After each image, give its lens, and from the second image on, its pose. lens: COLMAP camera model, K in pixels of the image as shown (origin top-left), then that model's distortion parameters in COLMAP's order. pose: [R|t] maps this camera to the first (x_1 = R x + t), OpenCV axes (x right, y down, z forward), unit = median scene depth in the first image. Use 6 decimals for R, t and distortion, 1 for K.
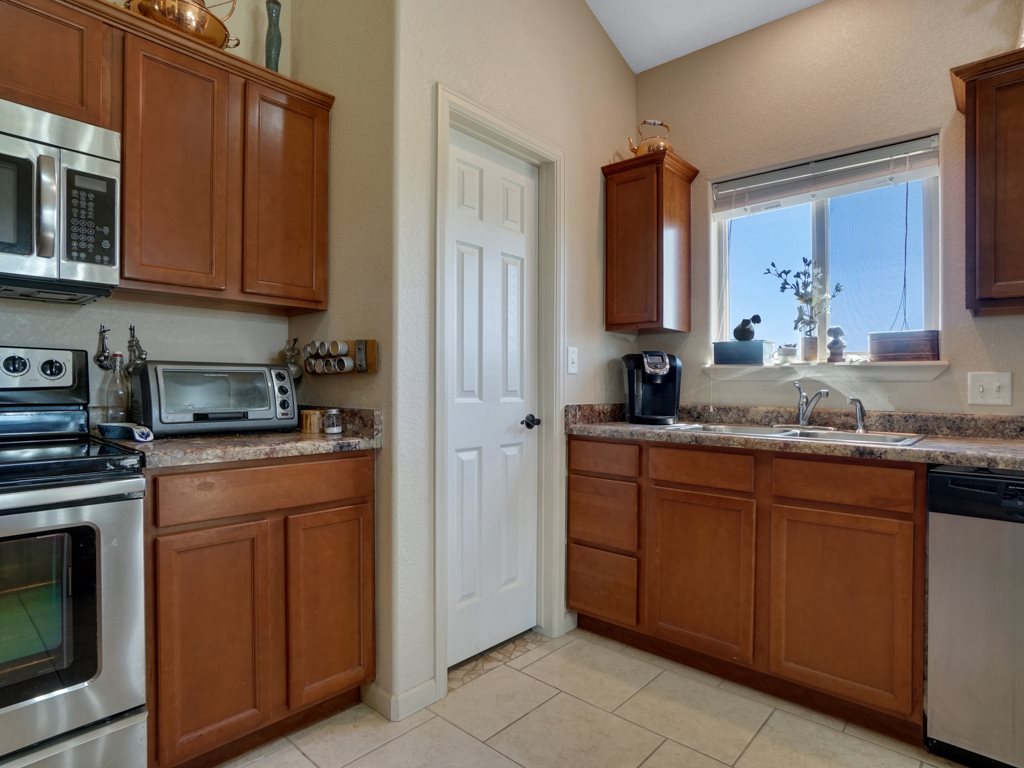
lens RADIAL K [[580.5, 0, 512.0], [0, 580.5, 384.0], [0, 0, 1]] dist [-0.036981, 0.000817]
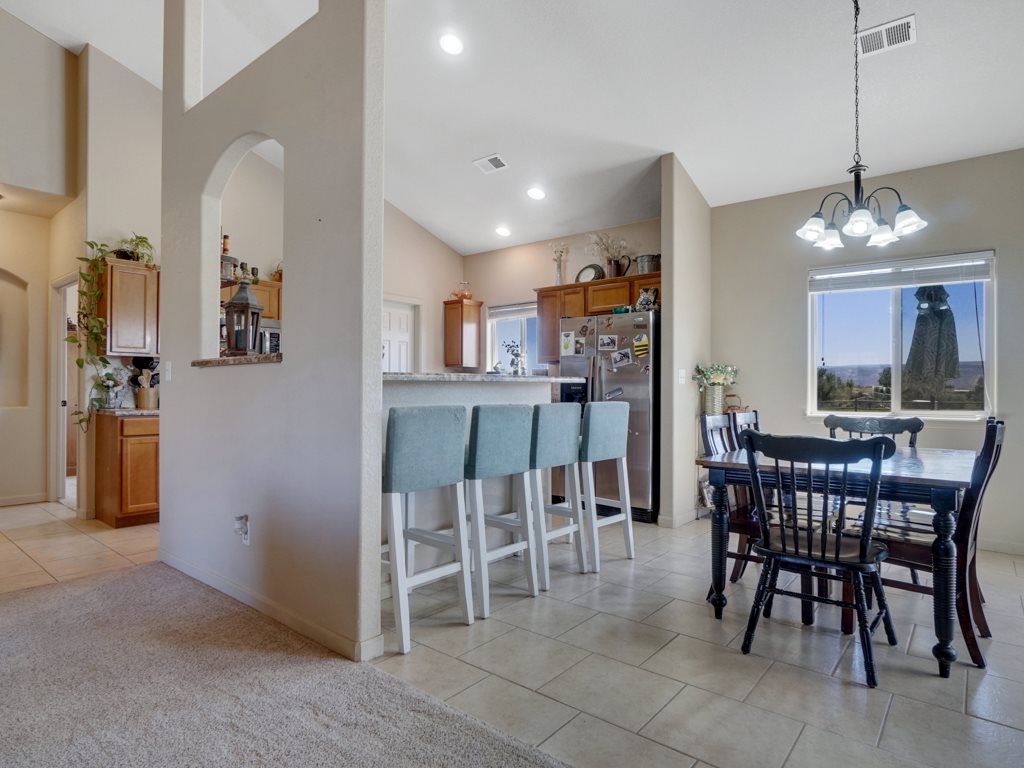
lens RADIAL K [[580.5, 0, 512.0], [0, 580.5, 384.0], [0, 0, 1]] dist [-0.036981, 0.000817]
pose [[0.999554, -0.003300, 0.029663, 0.387798], [0.003633, 0.999931, -0.011189, 0.013166], [-0.029624, 0.011292, 0.999497, -1.556738]]
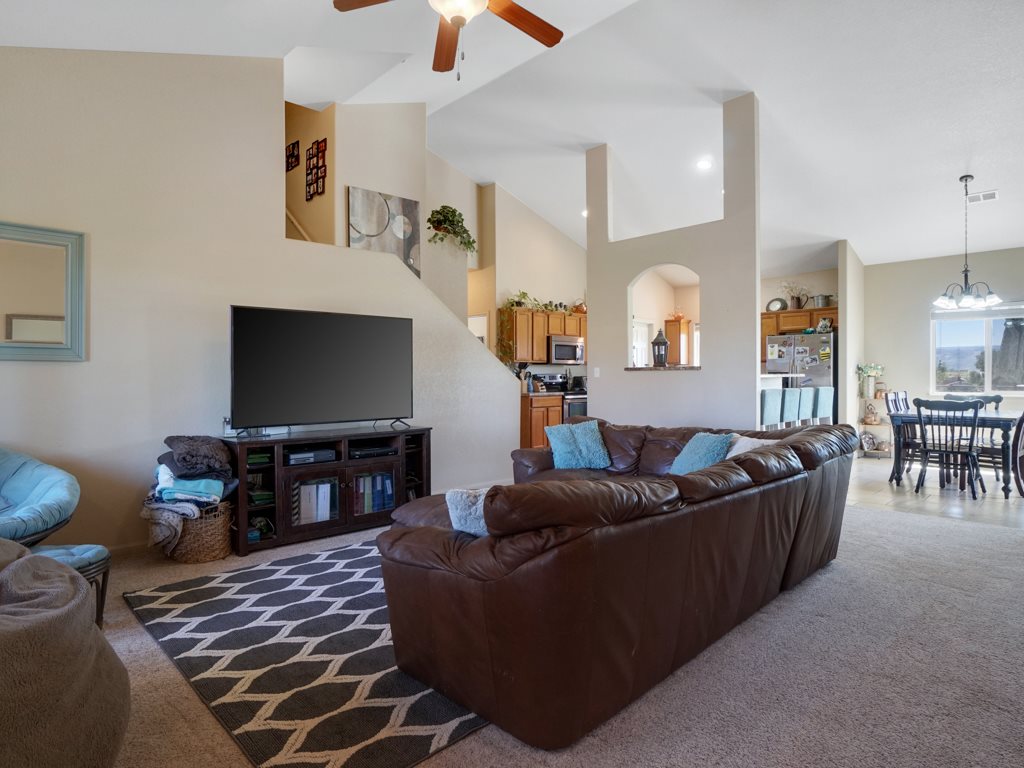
lens RADIAL K [[583.6, 0, 513.1], [0, 583.6, 373.0], [0, 0, 1]] dist [-0.023623, -0.000077]
pose [[0.996921, -0.009107, -0.077886, -0.546663], [0.008657, 0.999944, -0.006109, -0.018746], [0.077938, 0.005416, 0.996944, -2.917318]]
